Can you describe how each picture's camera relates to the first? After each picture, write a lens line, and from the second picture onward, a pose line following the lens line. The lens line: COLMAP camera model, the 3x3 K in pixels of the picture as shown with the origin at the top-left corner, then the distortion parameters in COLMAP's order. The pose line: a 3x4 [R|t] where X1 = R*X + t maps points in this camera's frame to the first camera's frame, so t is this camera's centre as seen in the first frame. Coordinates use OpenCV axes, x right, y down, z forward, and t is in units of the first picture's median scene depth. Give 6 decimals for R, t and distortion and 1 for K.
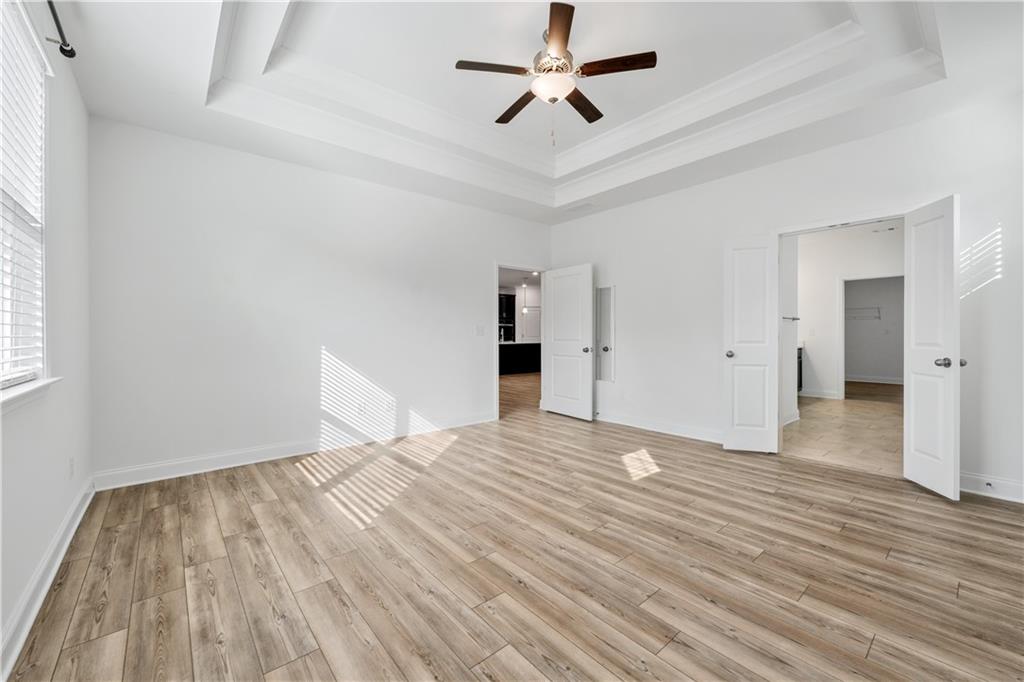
lens RADIAL K [[411.5, 0, 509.5], [0, 411.5, 335.6], [0, 0, 1]] dist [-0.001303, 0.000207]
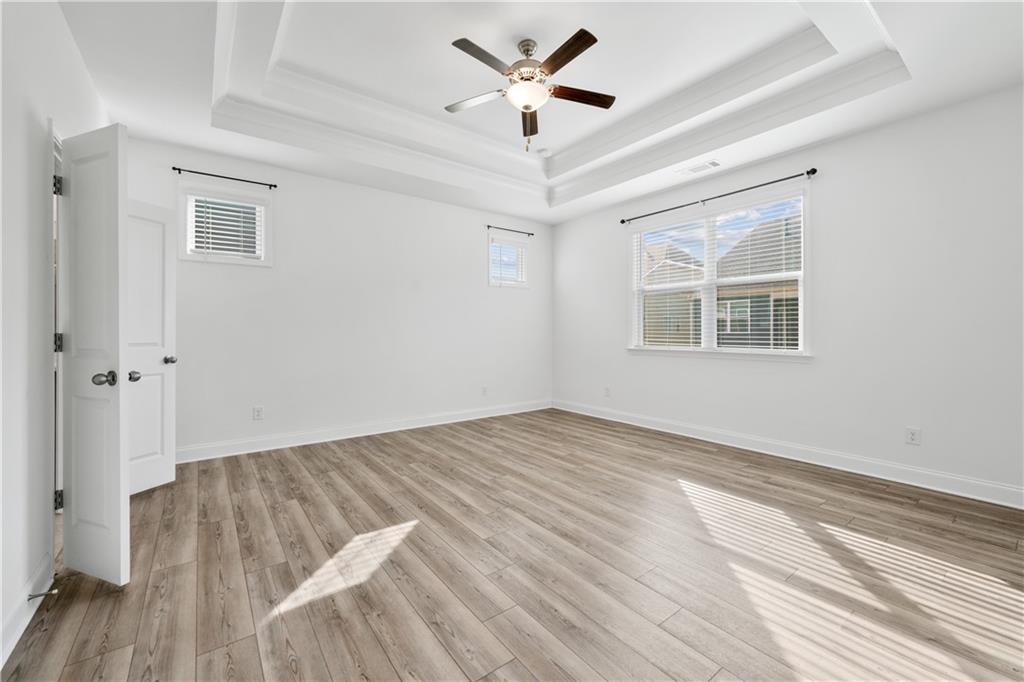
lens RADIAL K [[411.5, 0, 512.5], [0, 411.5, 336.0], [0, 0, 1]] dist [-0.001303, 0.000207]
pose [[-0.998818, 0.004087, 0.048430, 0.093194], [0.004836, 0.999870, 0.015351, -0.010656], [-0.048361, 0.015567, -0.998709, 2.008737]]
